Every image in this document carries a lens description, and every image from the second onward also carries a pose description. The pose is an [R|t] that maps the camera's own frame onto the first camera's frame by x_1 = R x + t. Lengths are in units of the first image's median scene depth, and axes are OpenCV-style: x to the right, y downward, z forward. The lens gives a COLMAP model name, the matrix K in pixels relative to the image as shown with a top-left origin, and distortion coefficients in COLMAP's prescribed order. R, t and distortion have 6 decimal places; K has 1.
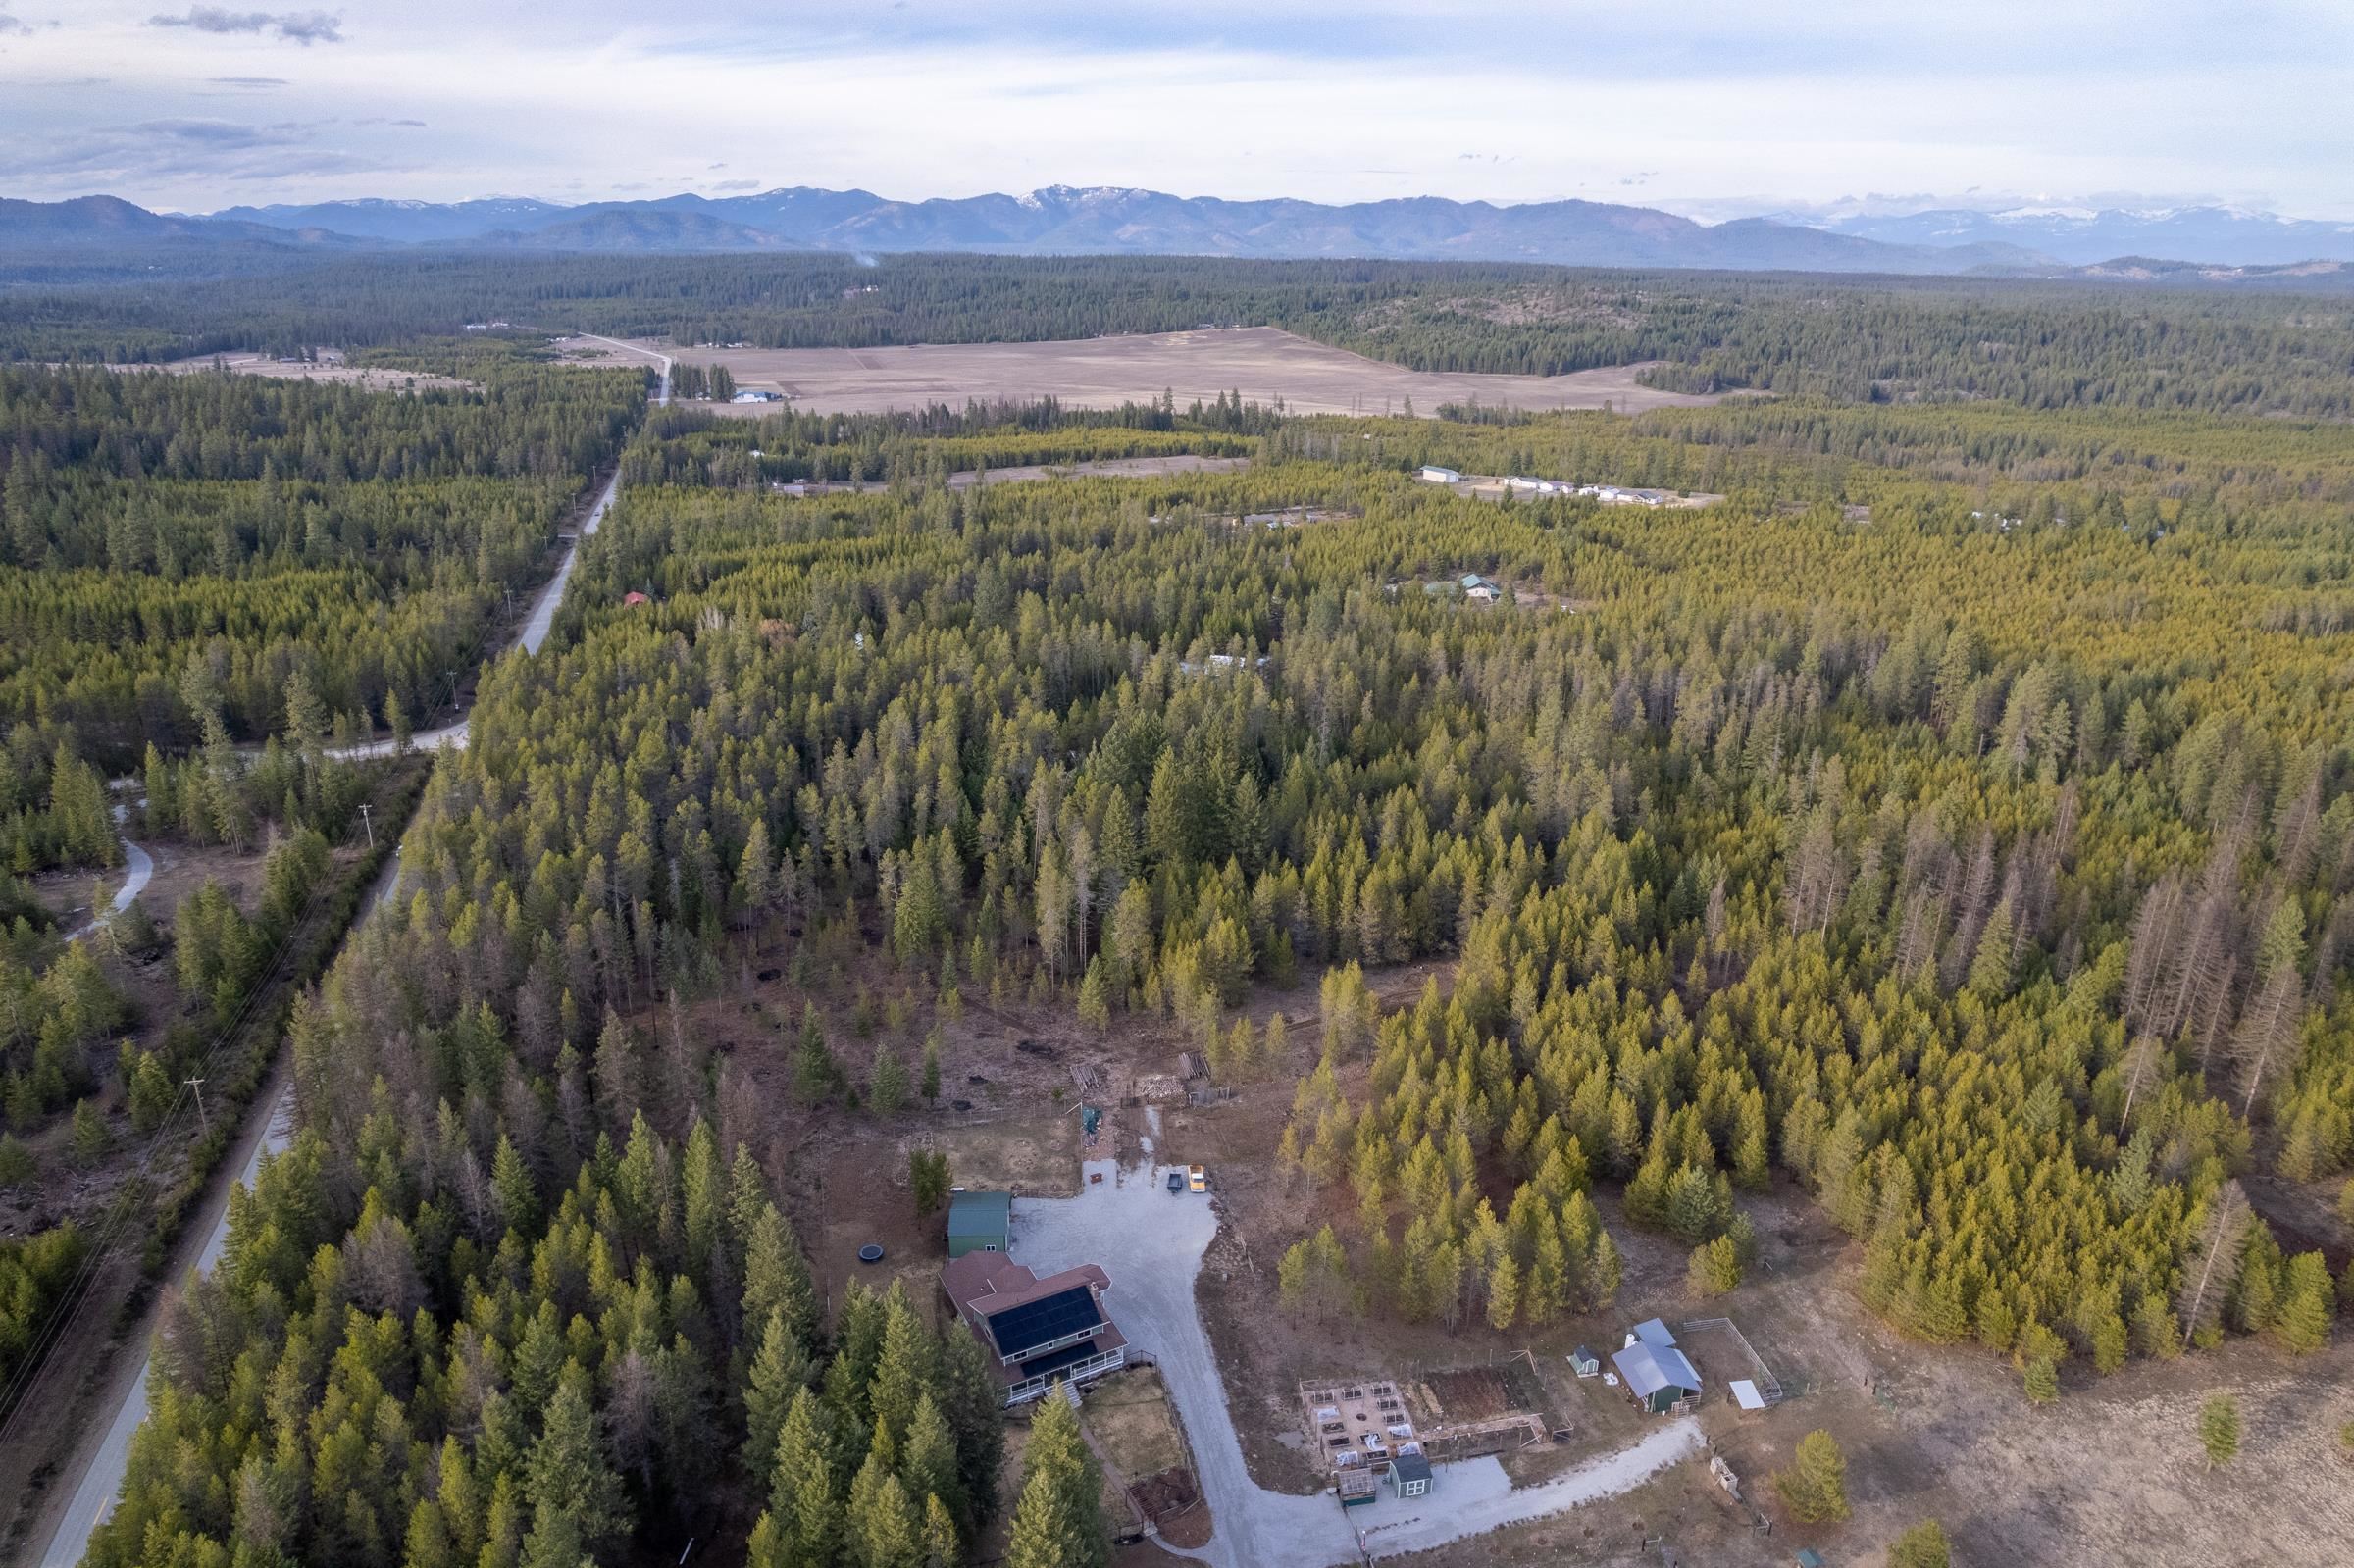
lens RADIAL K [[1506.4, 0, 1185.4], [0, 1506.4, 785.9], [0, 0, 1]] dist [-0.069444, 0.055279]
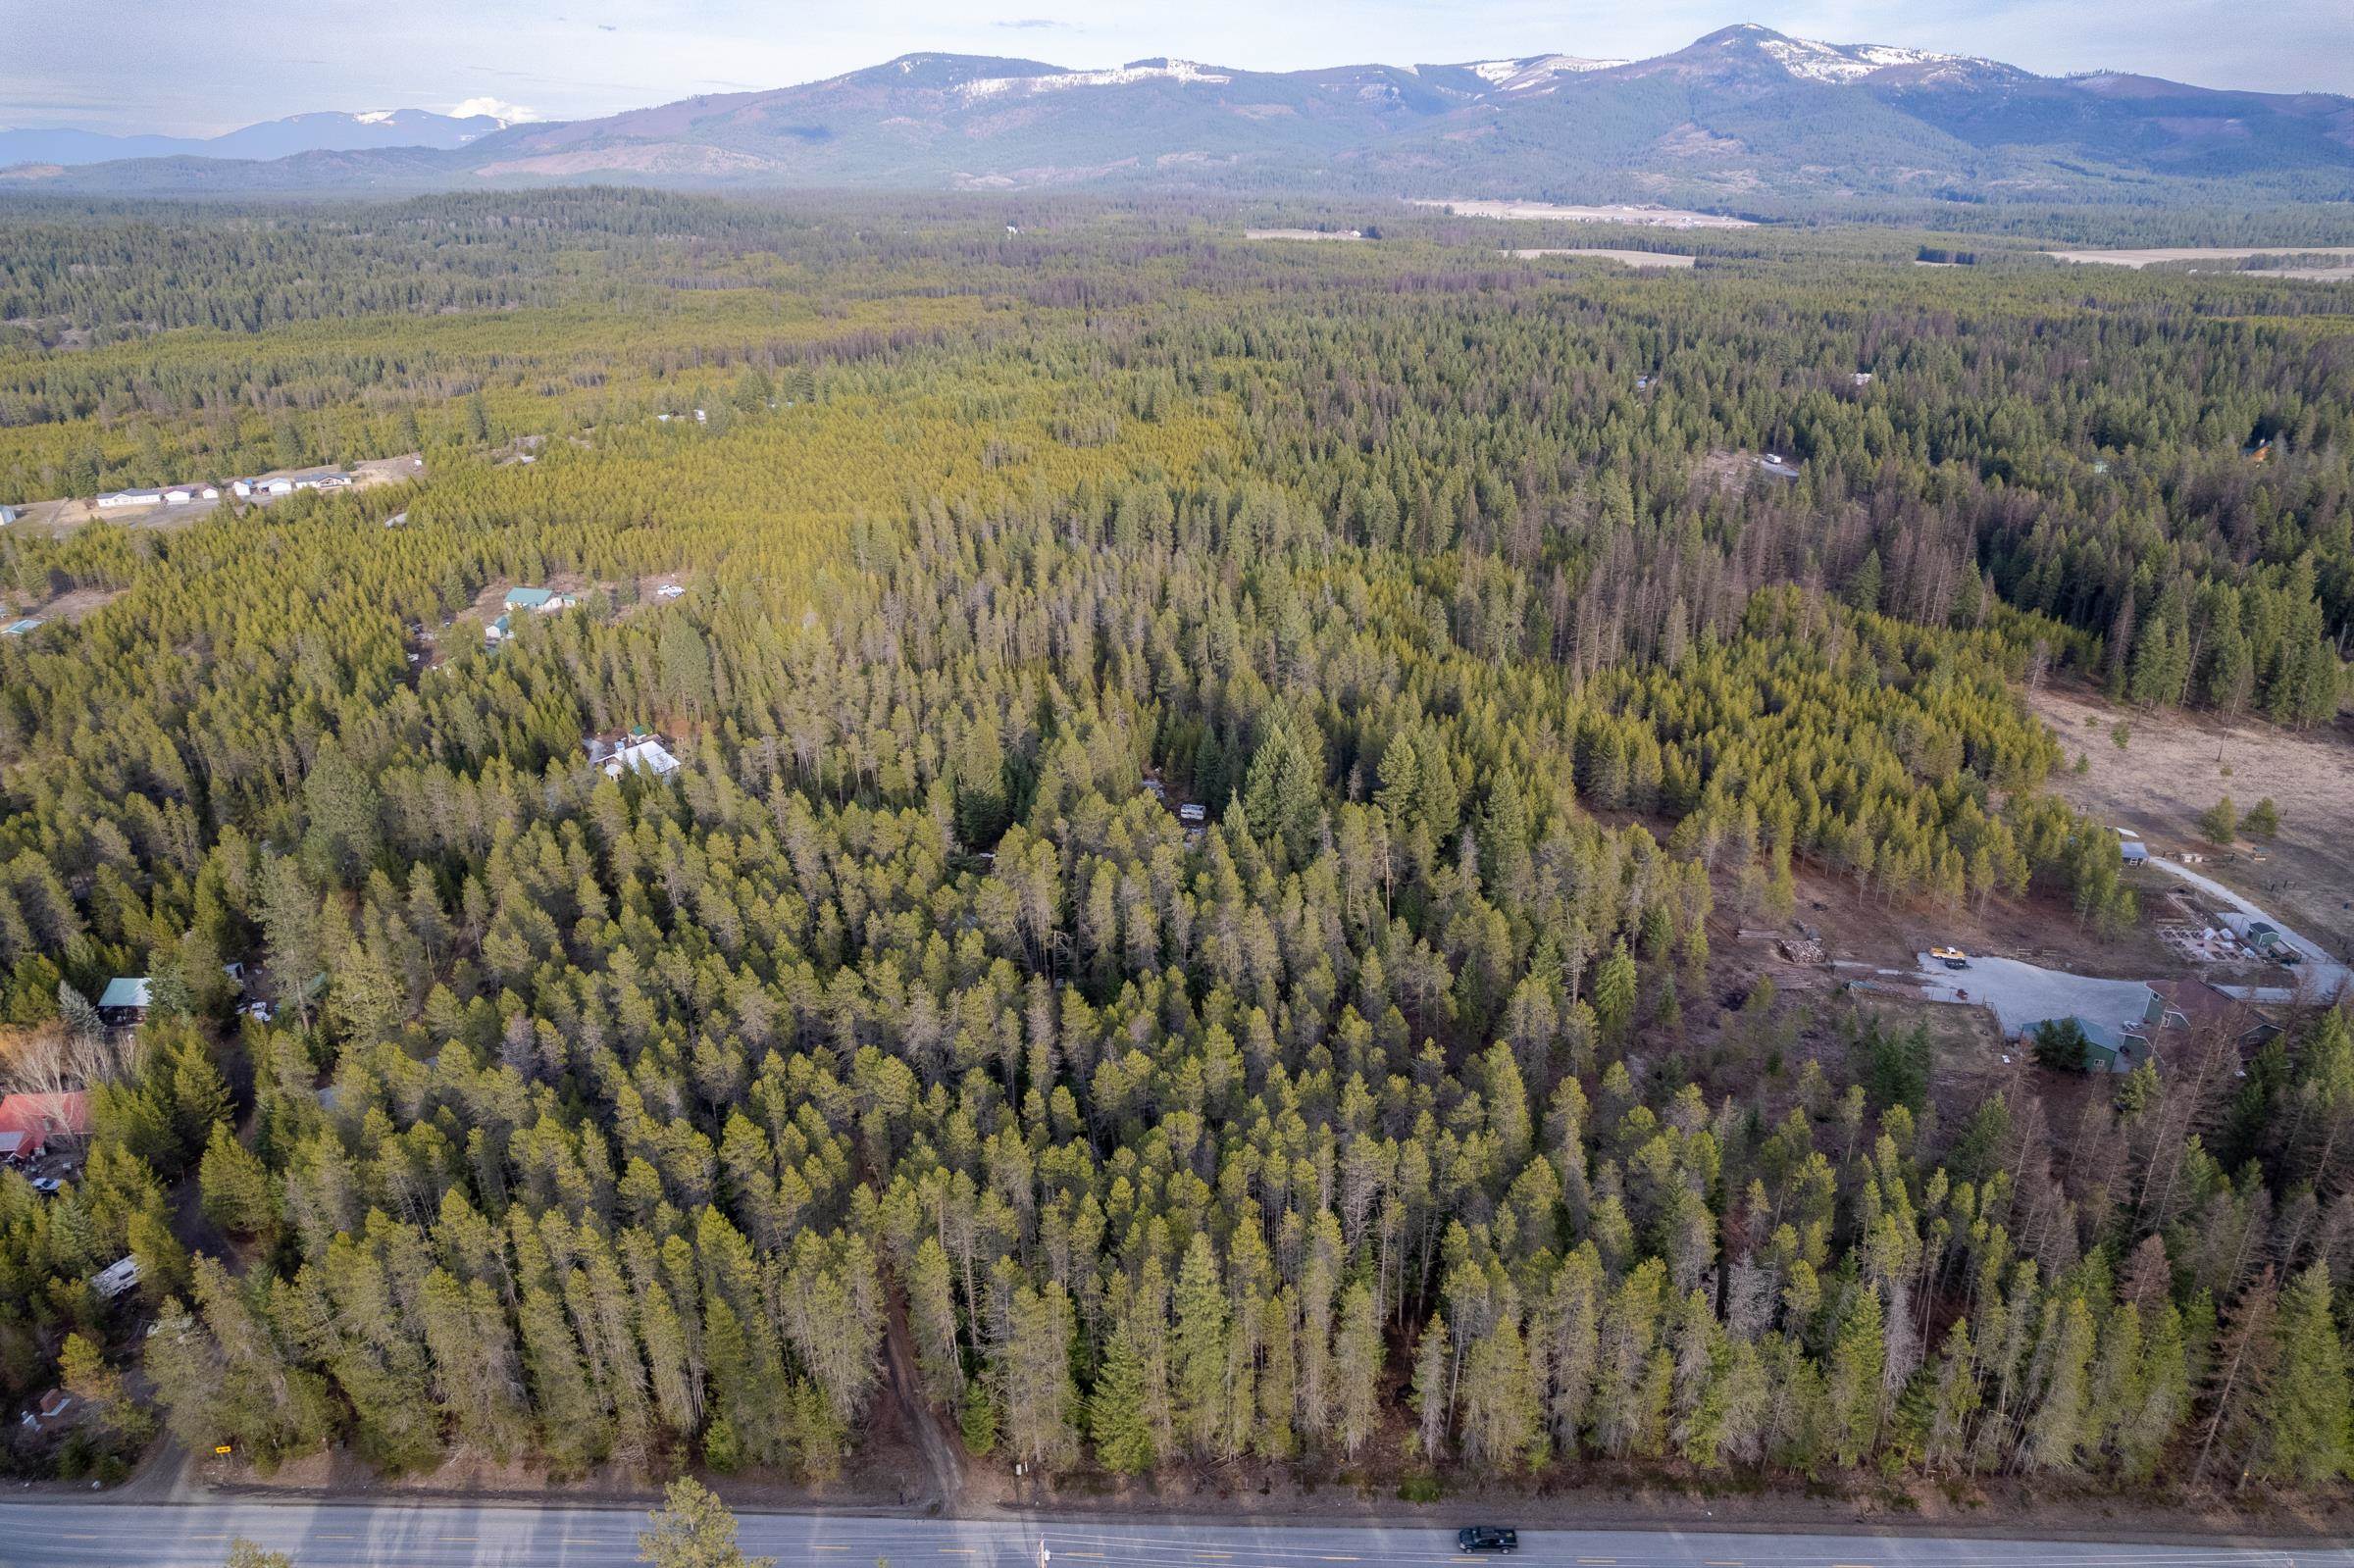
lens RADIAL K [[1512.4, 0, 1182.6], [0, 1512.4, 774.0], [0, 0, 1]] dist [-0.084511, 0.080416]
pose [[0.283730, -0.374637, 0.882692, -0.309021], [0.330926, 0.902223, 0.276554, -0.106975], [-0.899992, 0.213639, 0.379965, 0.280508]]
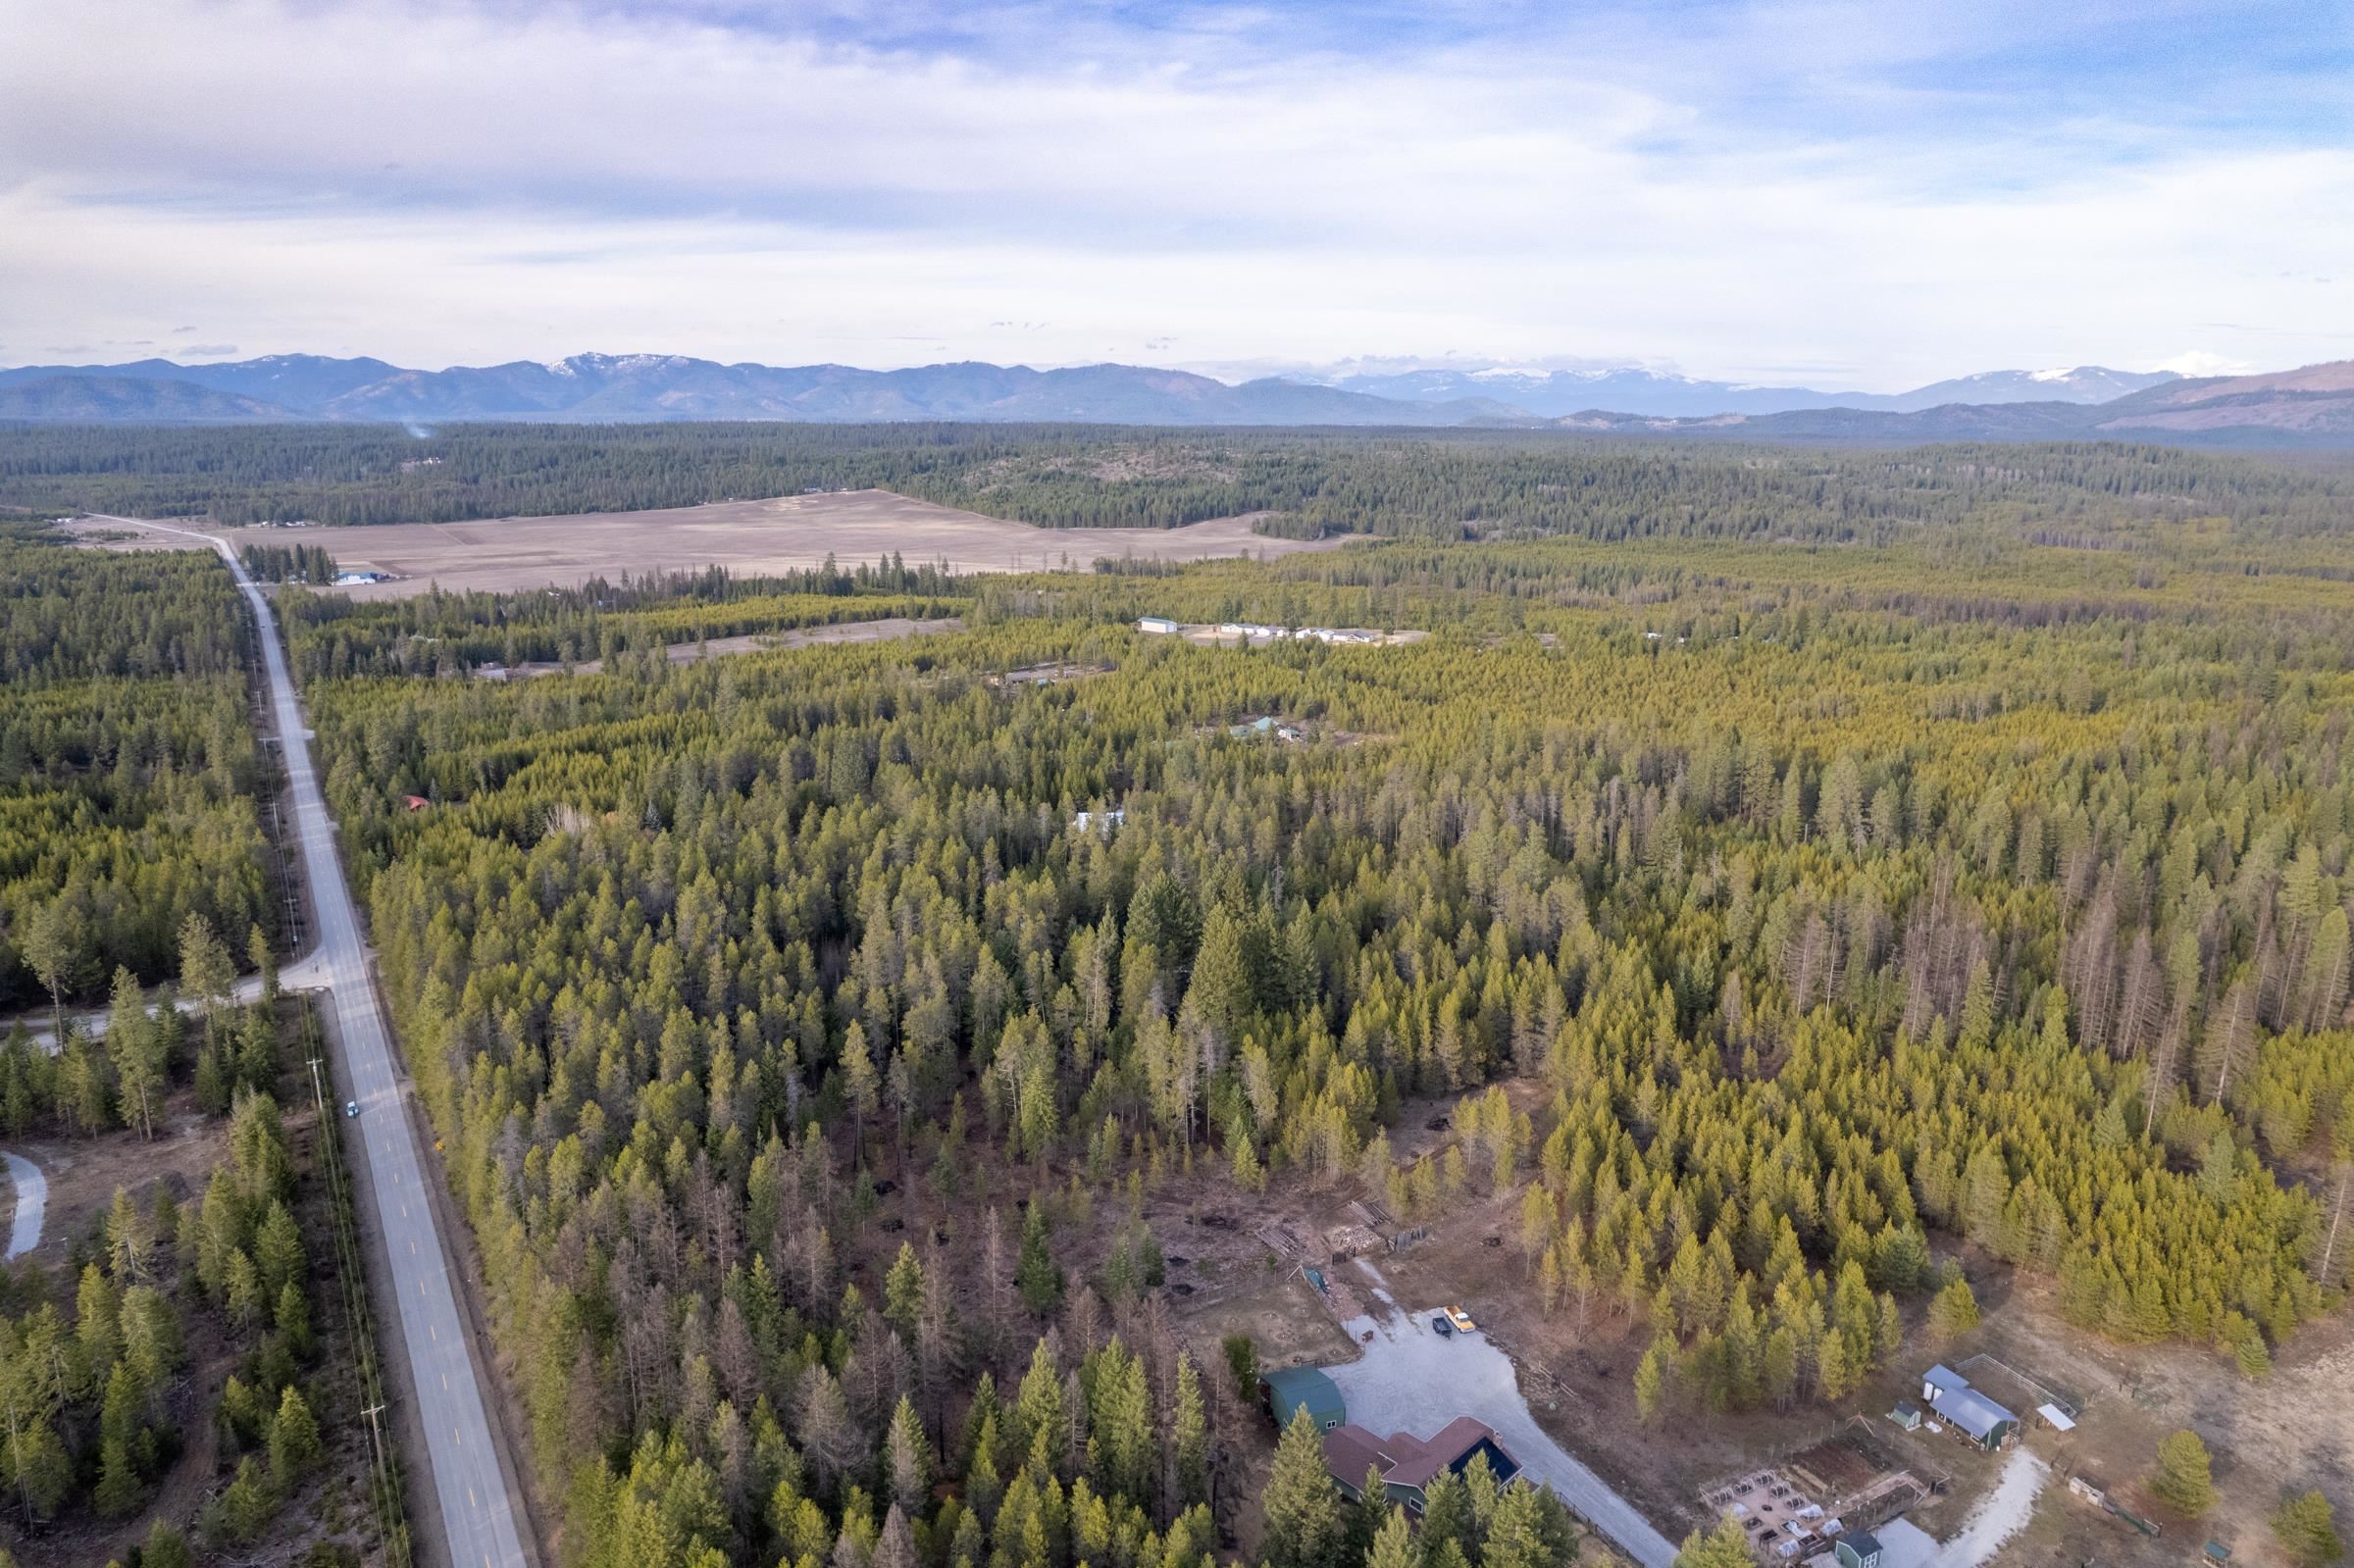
lens RADIAL K [[1506.4, 0, 1185.4], [0, 1506.4, 785.9], [0, 0, 1]] dist [-0.069444, 0.055279]
pose [[0.957128, -0.075749, 0.279587, -0.111265], [0.103337, 0.990985, -0.085270, -0.007121], [-0.270607, 0.110506, 0.956326, 0.012705]]
